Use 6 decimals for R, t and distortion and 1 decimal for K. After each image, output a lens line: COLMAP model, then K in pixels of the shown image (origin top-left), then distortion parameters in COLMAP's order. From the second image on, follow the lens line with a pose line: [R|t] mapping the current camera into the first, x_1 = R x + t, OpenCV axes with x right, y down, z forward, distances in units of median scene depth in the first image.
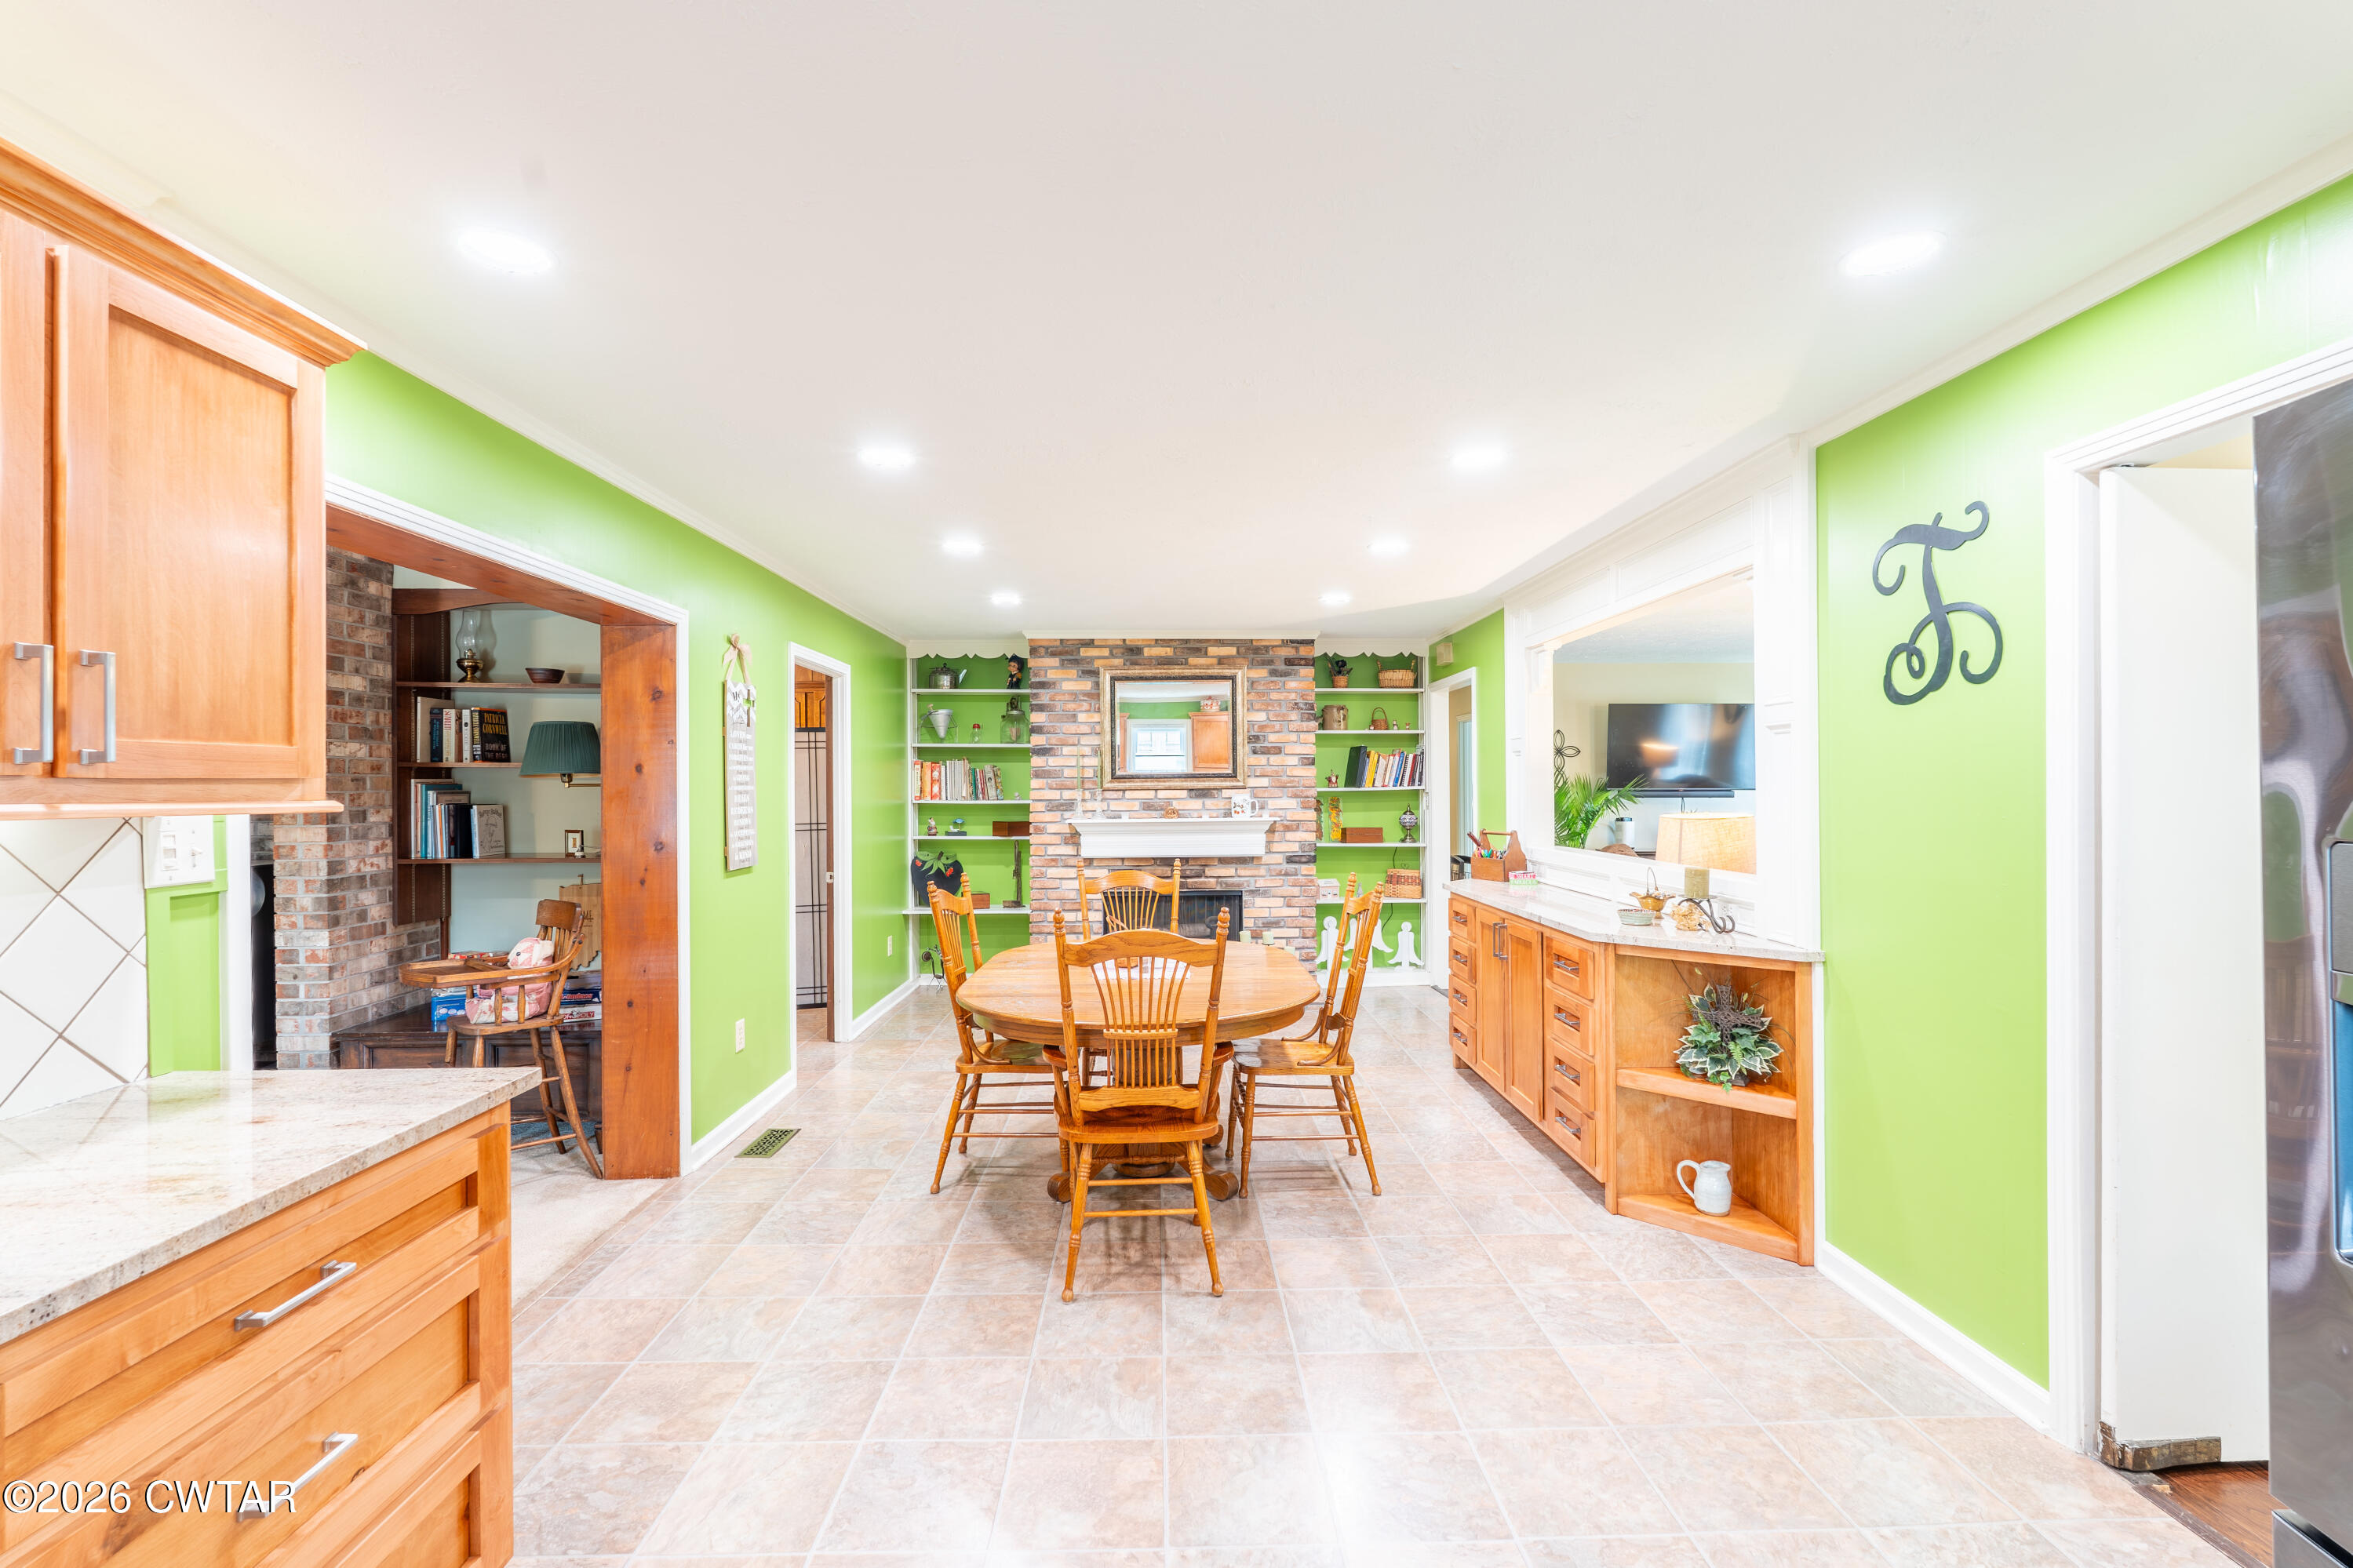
lens RADIAL K [[1047.3, 0, 1169.5], [0, 1047.3, 795.8], [0, 0, 1]] dist [0.001521, -0.000934]
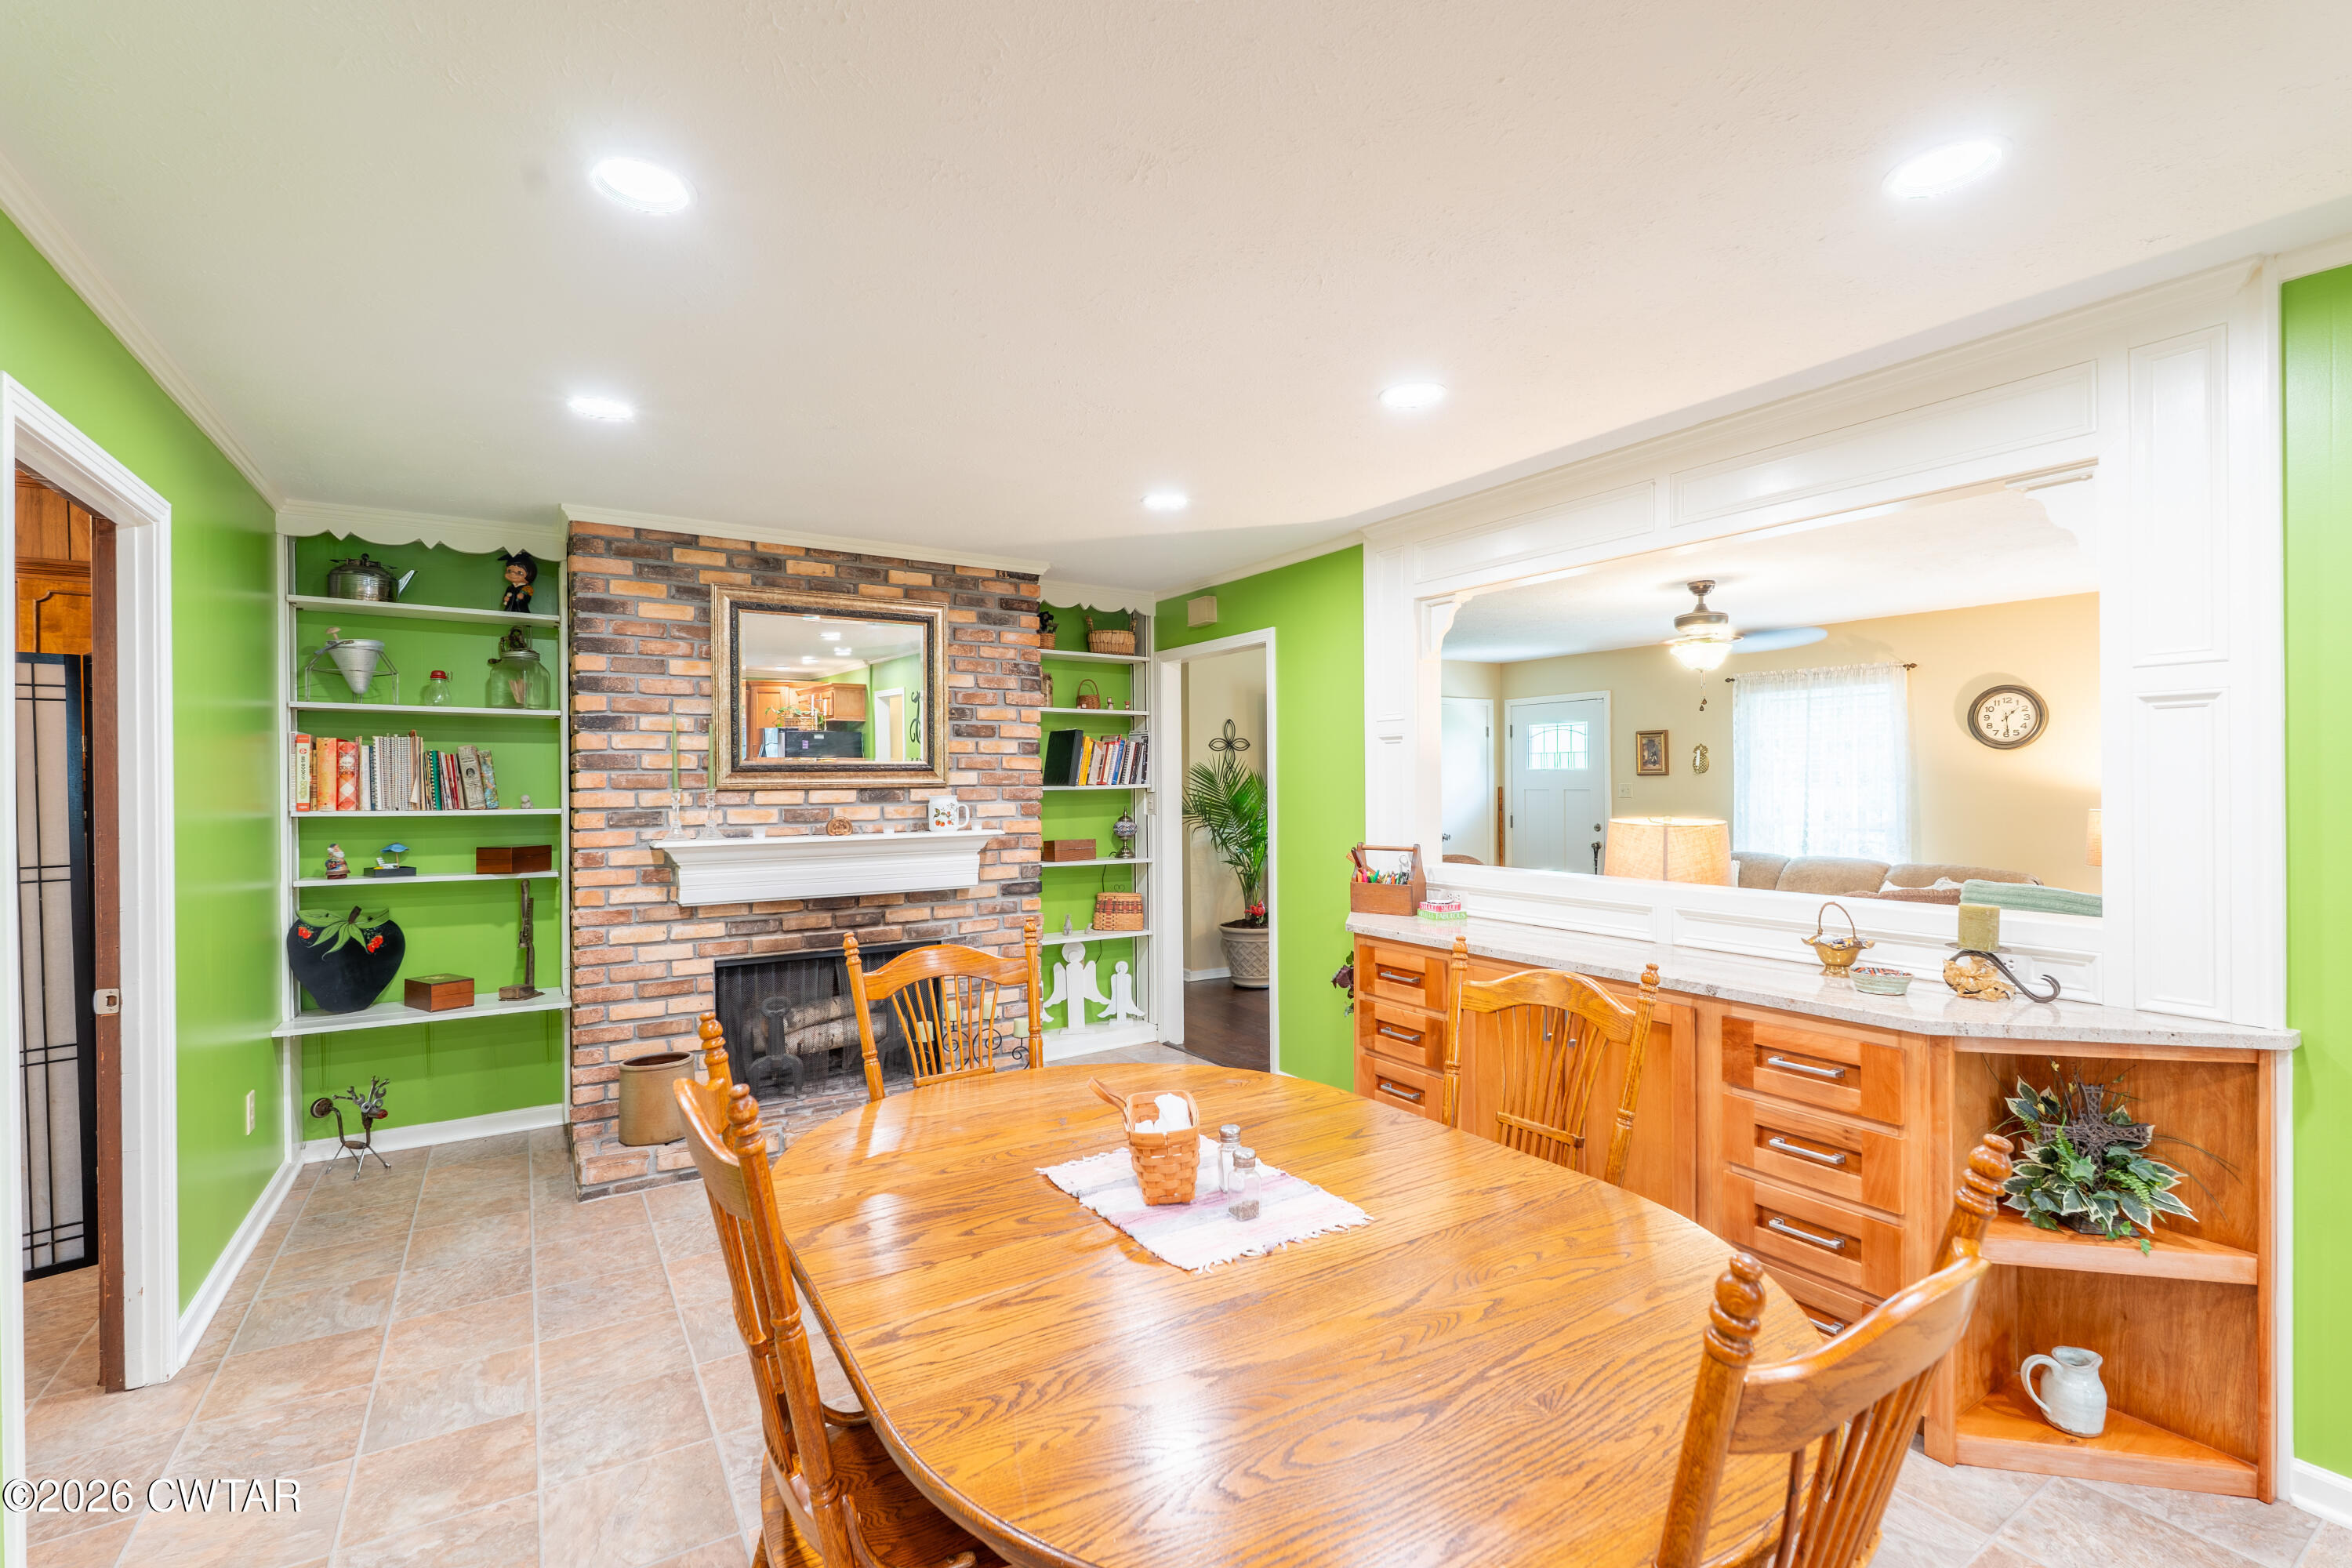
lens RADIAL K [[1047.0, 0, 1177.3], [0, 1047.0, 793.4], [0, 0, 1]] dist [0.001521, -0.000934]
pose [[0.853772, -0.004488, 0.520628, -0.149066], [0.004464, 0.999989, 0.001300, -0.003526], [-0.520628, 0.001214, 0.853783, 0.352590]]
